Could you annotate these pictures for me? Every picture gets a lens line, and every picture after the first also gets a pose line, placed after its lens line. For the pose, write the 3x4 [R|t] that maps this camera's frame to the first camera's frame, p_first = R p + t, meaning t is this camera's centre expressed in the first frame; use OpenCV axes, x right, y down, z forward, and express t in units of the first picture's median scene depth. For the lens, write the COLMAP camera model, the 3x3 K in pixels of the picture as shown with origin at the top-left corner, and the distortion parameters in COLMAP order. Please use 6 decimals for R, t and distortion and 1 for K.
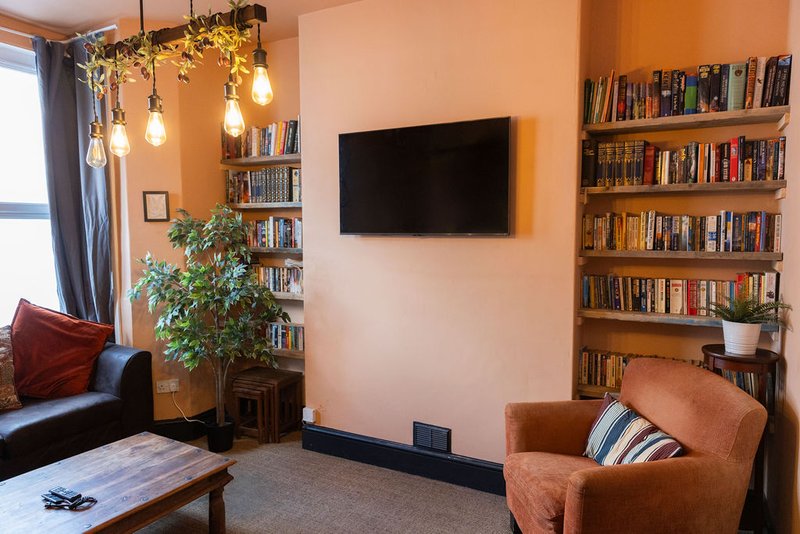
lens RADIAL K [[515.5, 0, 402.8], [0, 515.5, 267.2], [0, 0, 1]] dist [0.000267, -0.001154]
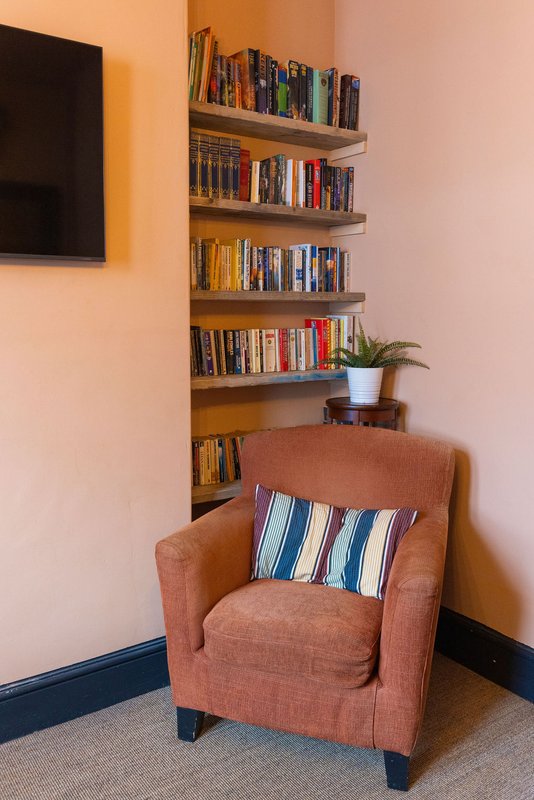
lens RADIAL K [[711.1, 0, 267.0], [0, 711.1, 387.6], [0, 0, 1]] dist [0.000433, -0.001747]
pose [[0.453394, -0.097639, 0.885946, -0.439230], [0.058338, 0.995101, 0.079814, 0.025907], [-0.889399, 0.015497, 0.456869, 0.492909]]
